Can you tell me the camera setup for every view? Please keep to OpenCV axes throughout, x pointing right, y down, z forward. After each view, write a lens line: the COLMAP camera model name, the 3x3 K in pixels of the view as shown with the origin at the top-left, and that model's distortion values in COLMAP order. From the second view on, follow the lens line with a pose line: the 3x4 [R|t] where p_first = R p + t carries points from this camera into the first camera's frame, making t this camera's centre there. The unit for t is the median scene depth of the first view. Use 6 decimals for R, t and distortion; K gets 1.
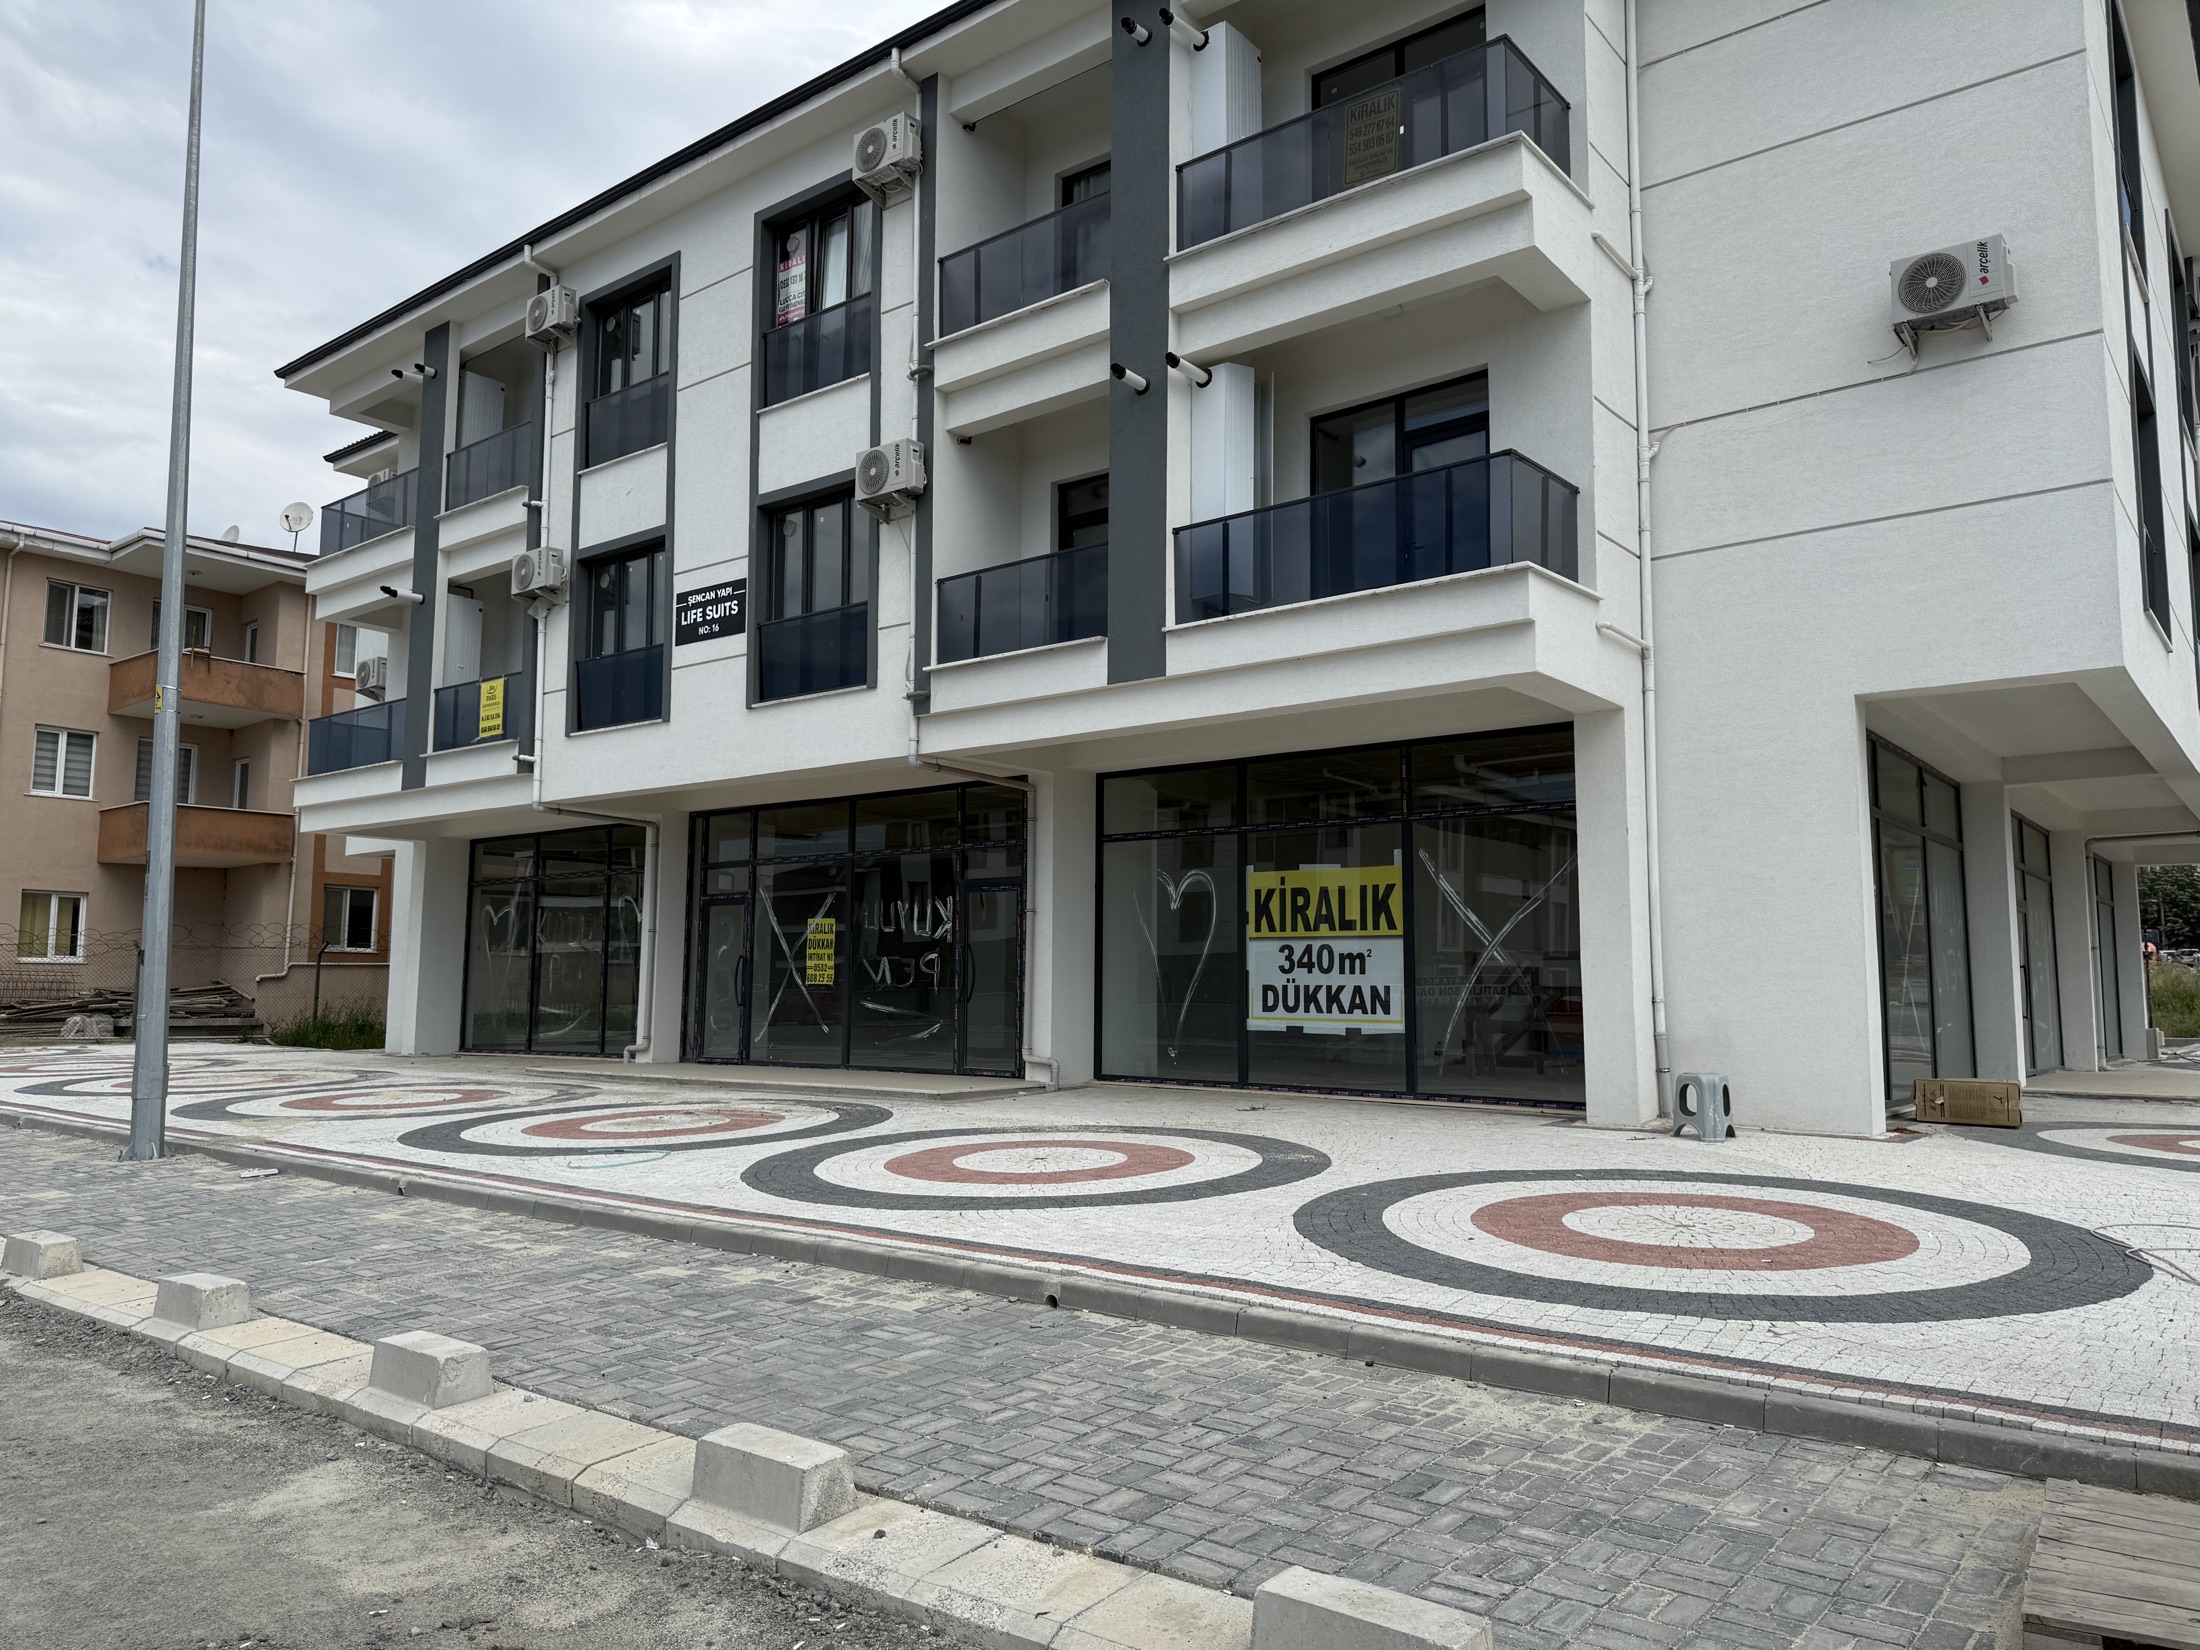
lens RADIAL K [[1538.2, 0, 1099.9], [0, 1538.2, 824.5], [0, 0, 1]] dist [0.156622, -0.274706]
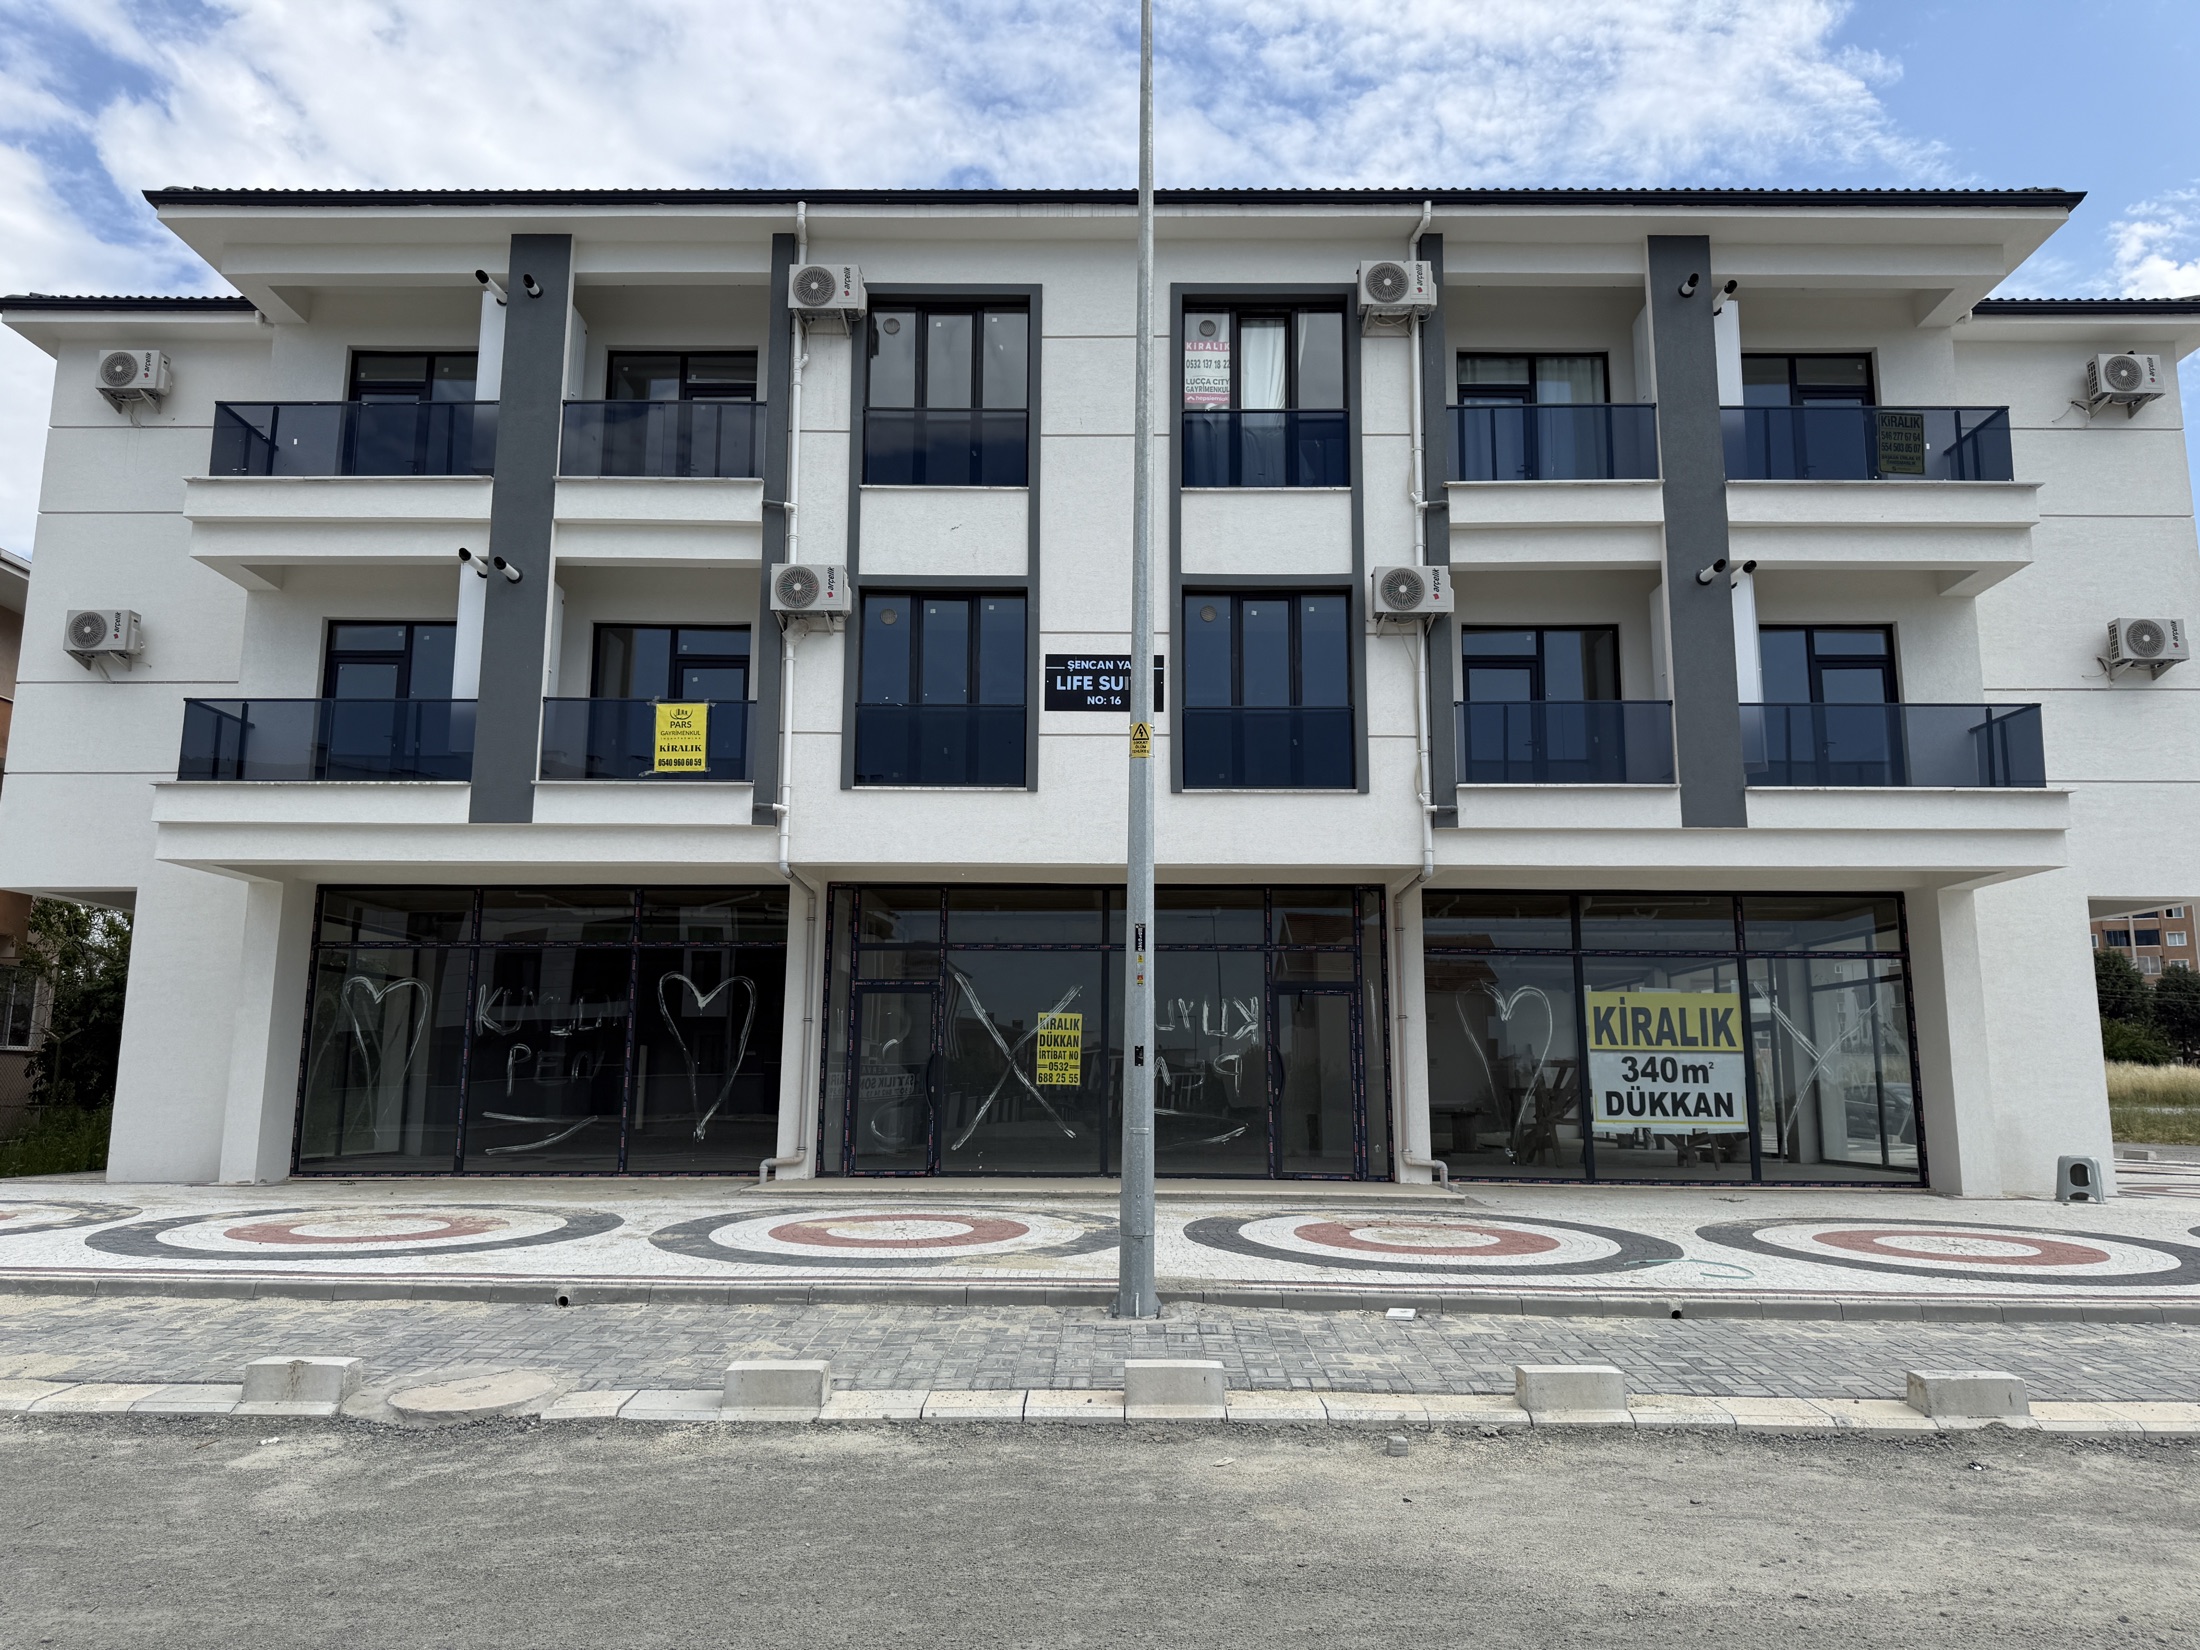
lens RADIAL K [[1538.2, 0, 1099.9], [0, 1538.2, 824.5], [0, 0, 1]] dist [0.156622, -0.274706]
pose [[0.786011, 0.103411, 0.609502, -0.857995], [-0.067702, 0.994379, -0.081403, 0.025210], [-0.614494, 0.022719, 0.788594, 0.291936]]
